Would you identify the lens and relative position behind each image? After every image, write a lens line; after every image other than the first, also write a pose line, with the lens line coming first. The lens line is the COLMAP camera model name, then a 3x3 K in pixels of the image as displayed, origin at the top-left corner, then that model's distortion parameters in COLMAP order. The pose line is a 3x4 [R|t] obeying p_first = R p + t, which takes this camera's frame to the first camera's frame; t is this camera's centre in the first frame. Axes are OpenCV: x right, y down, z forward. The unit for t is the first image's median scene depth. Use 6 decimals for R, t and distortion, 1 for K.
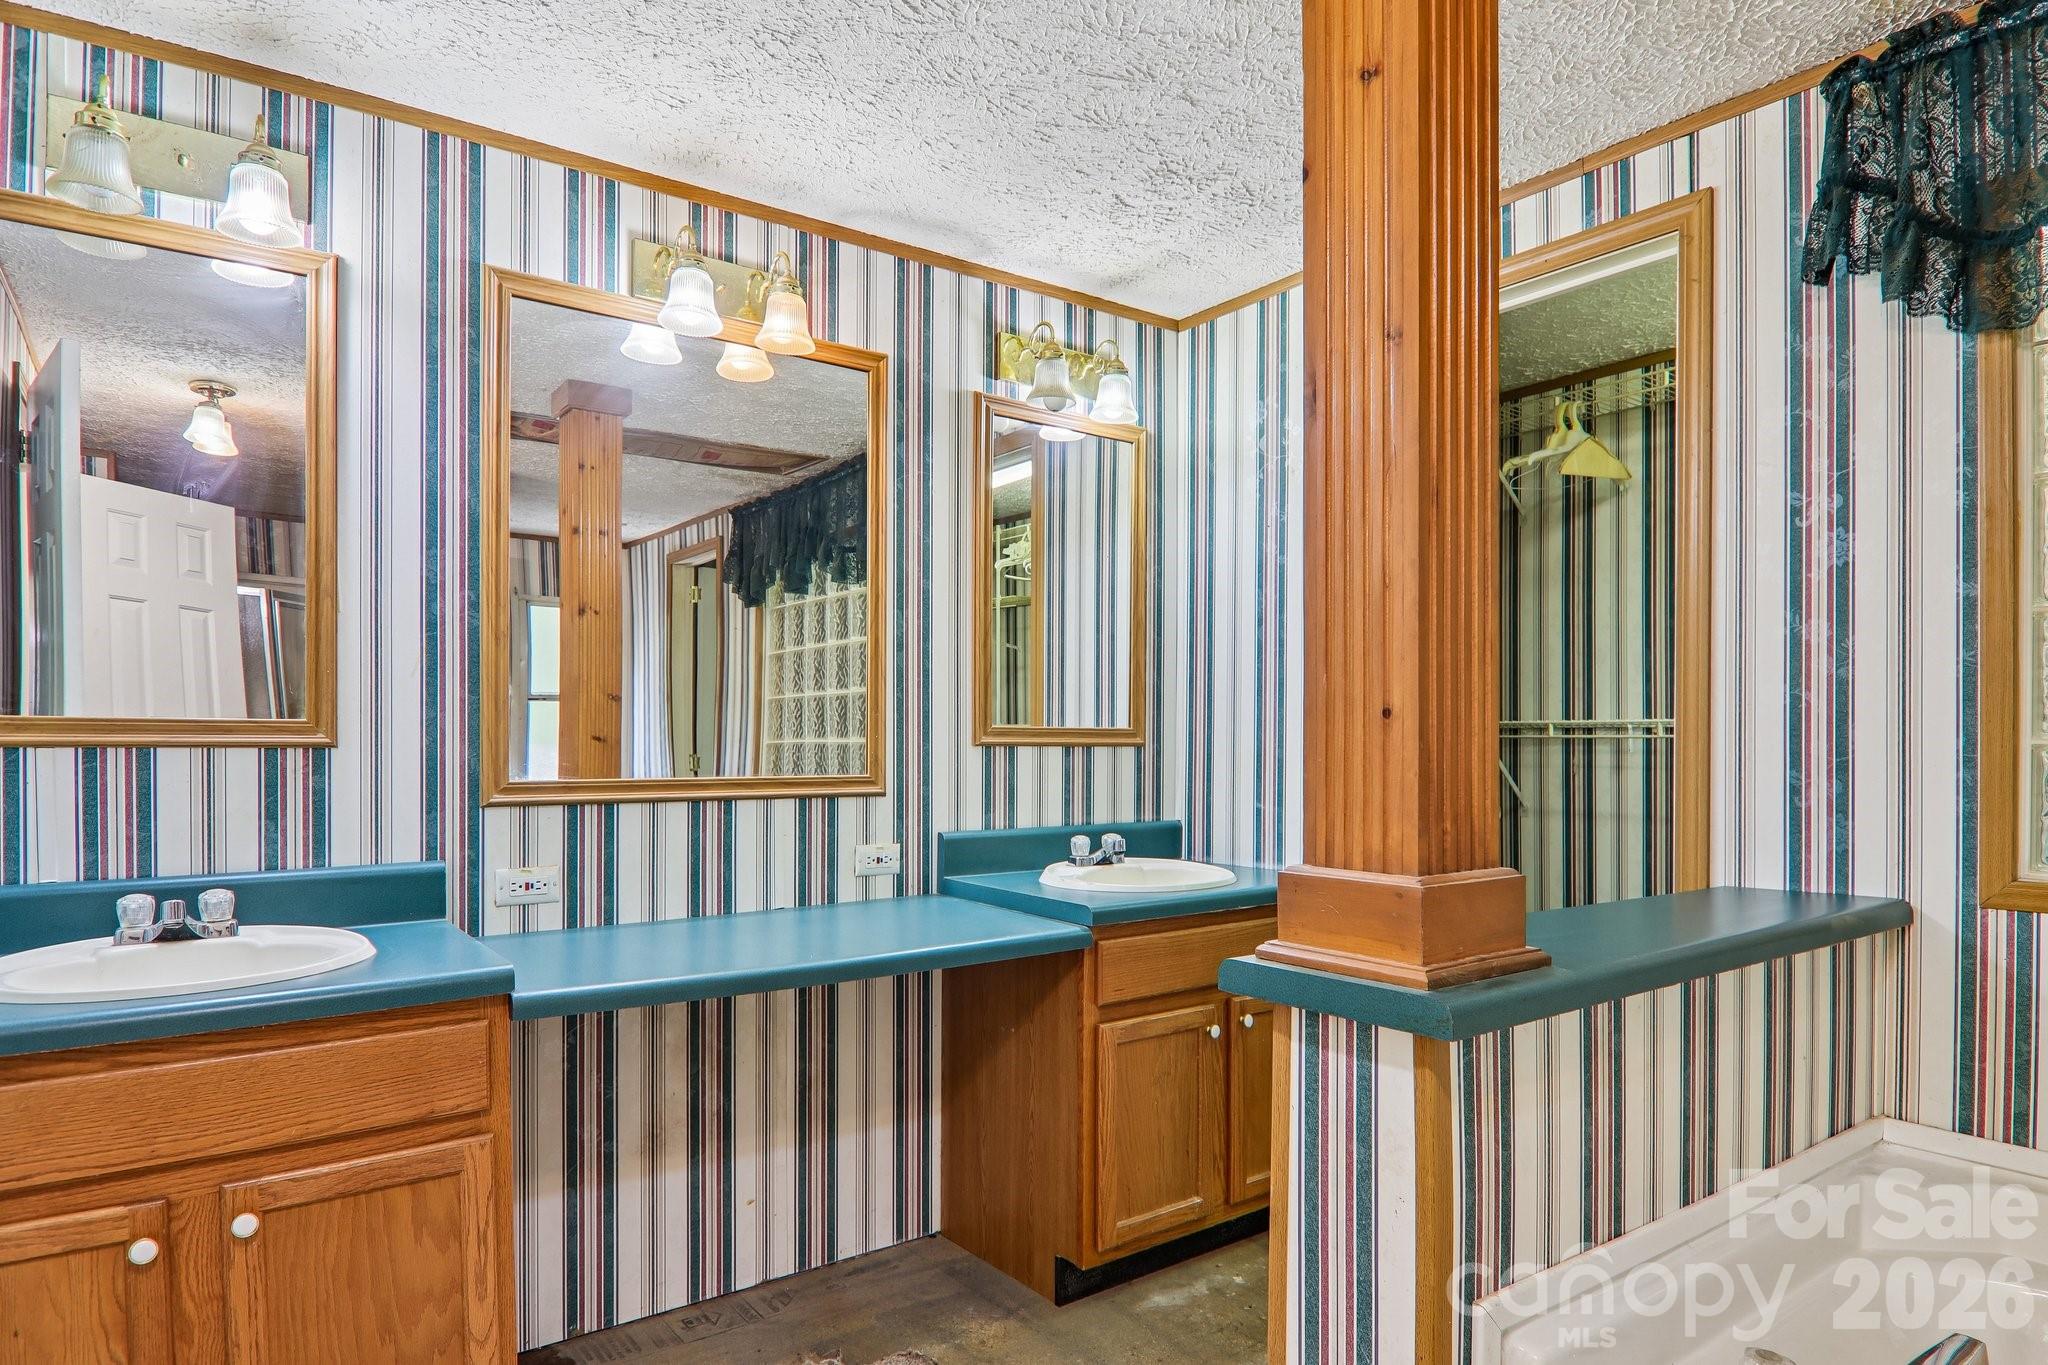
lens RADIAL K [[1178.3, 0, 1028.1], [0, 1178.3, 747.7], [0, 0, 1]] dist [0.005605, -0.017625]
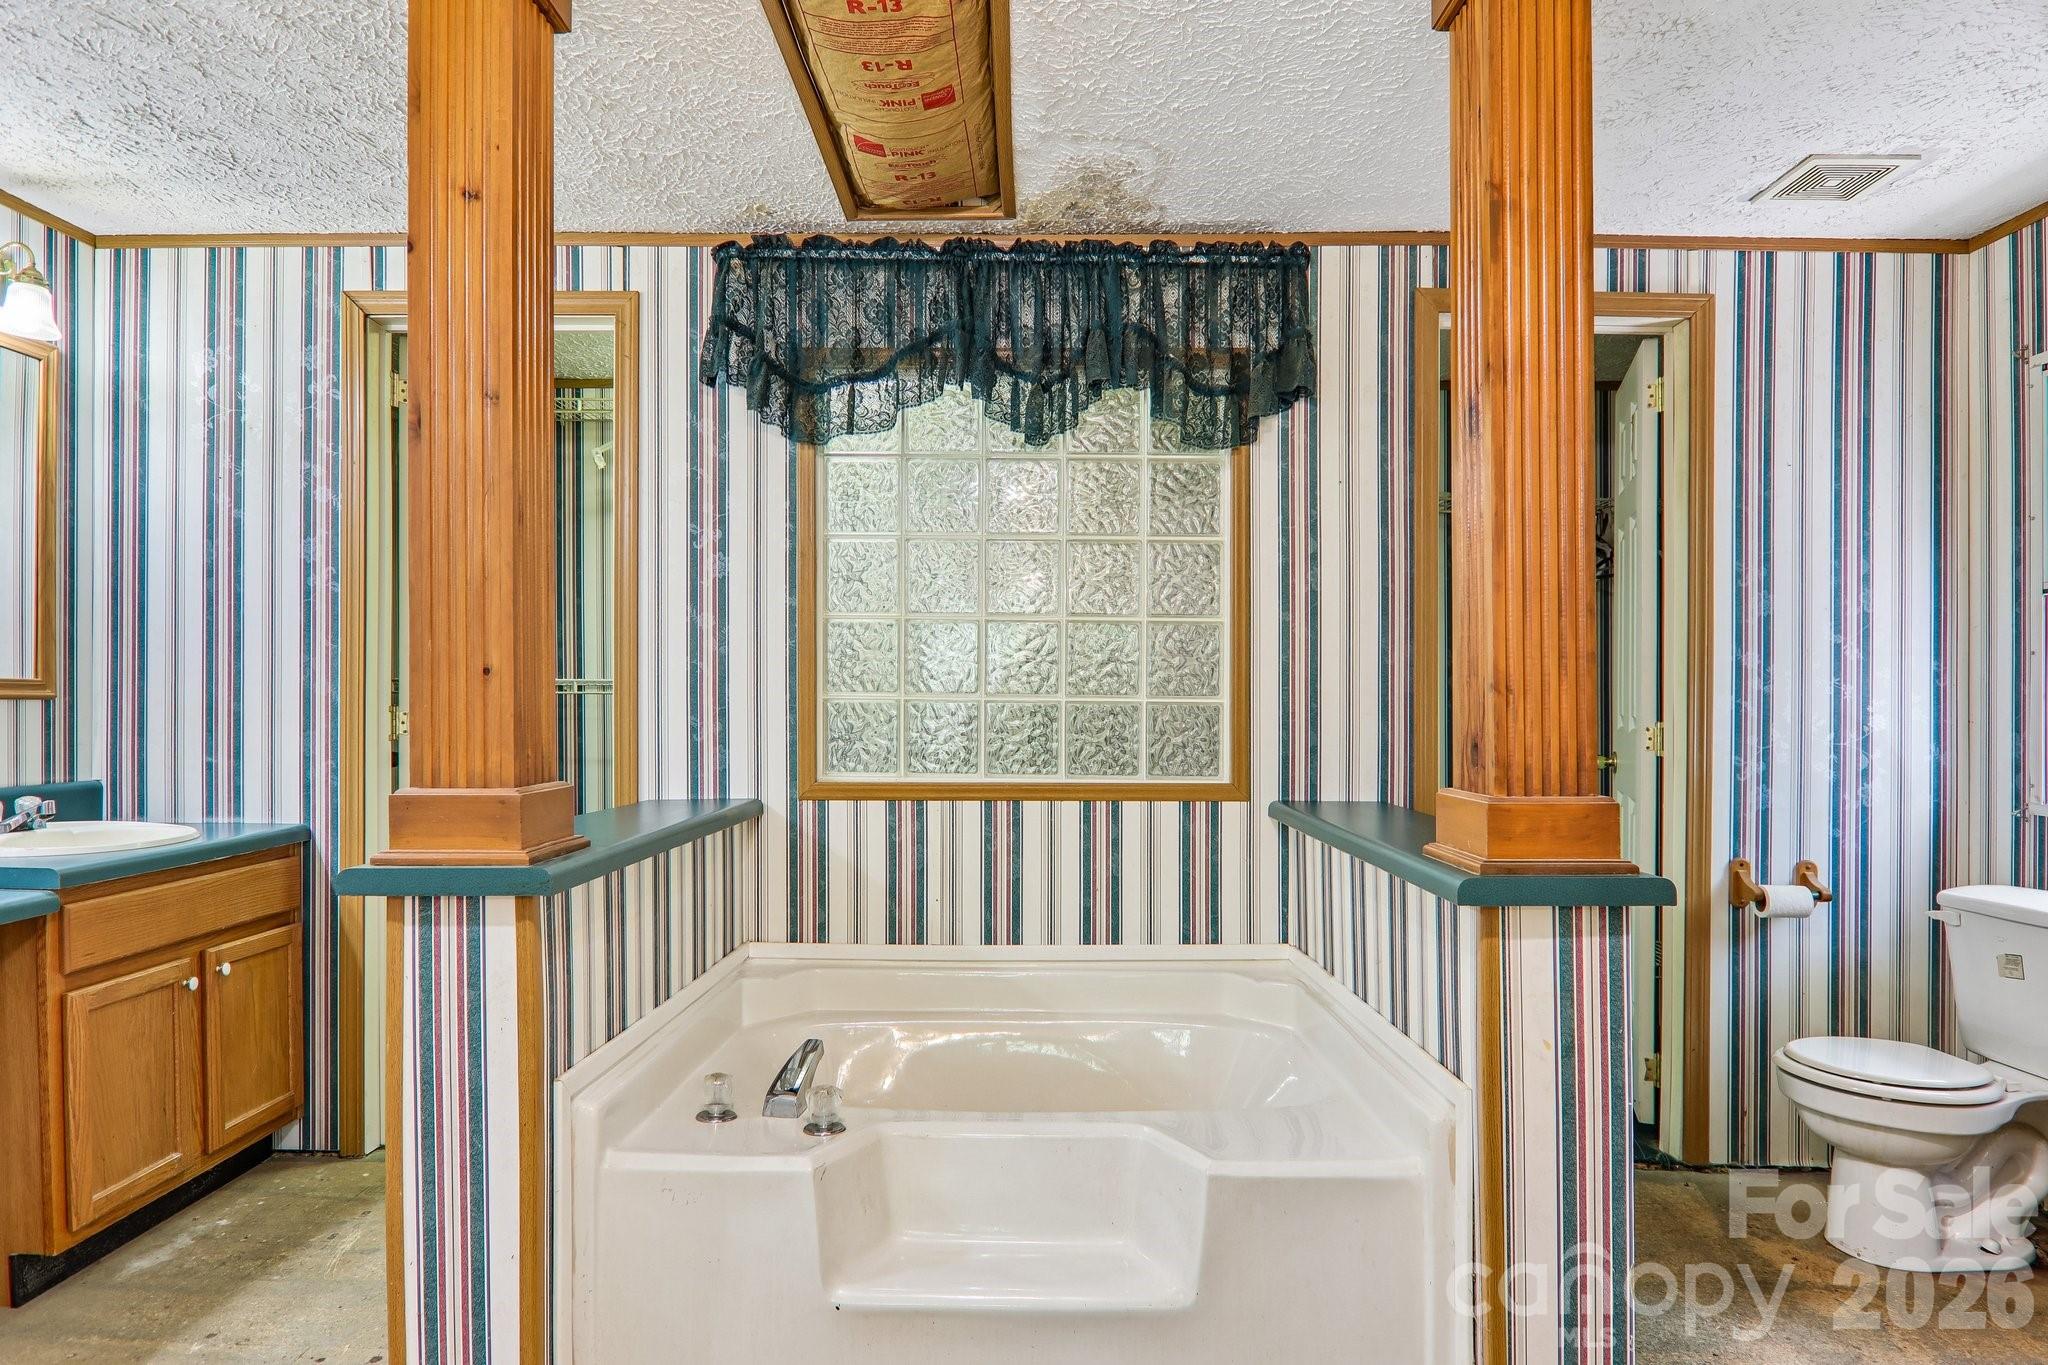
lens RADIAL K [[1162.4, 0, 1033.3], [0, 1162.4, 712.4], [0, 0, 1]] dist [0.007906, -0.022378]
pose [[0.600562, -0.004901, 0.799563, -0.245963], [0.001188, 0.999986, 0.005237, 0.007739], [-0.799577, -0.002195, 0.600559, -0.197270]]
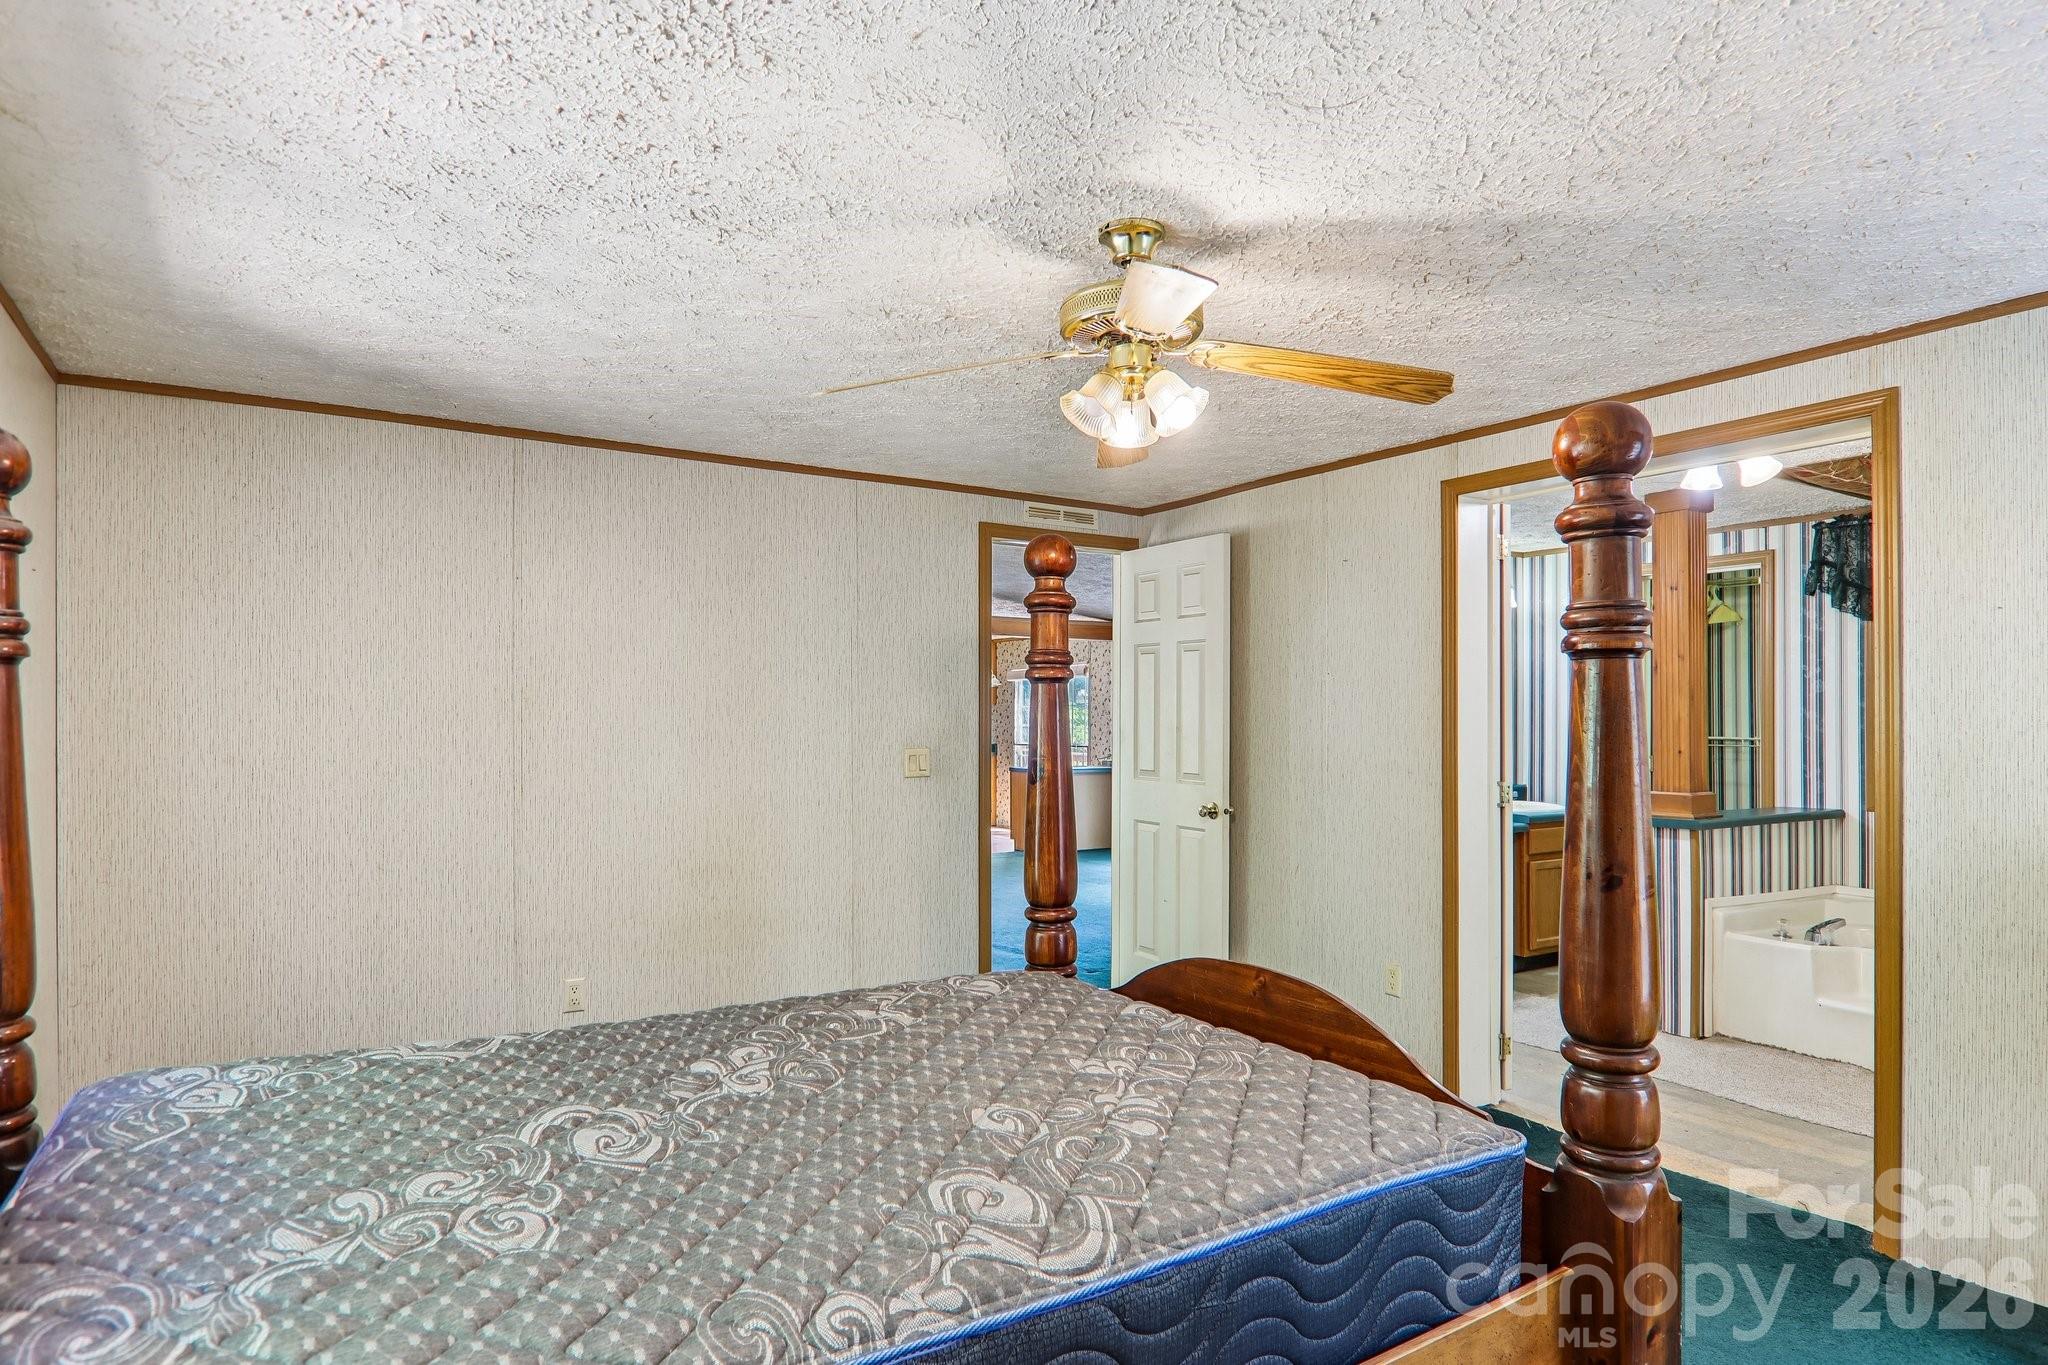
lens RADIAL K [[1189.5, 0, 1012.2], [0, 1189.5, 710.6], [0, 0, 1]] dist [0.006159, -0.017988]
pose [[0.997031, 0.000158, -0.077005, -1.023356], [-0.001081, 0.999928, -0.011945, -0.074292], [0.076998, 0.011993, 0.996959, -1.991195]]
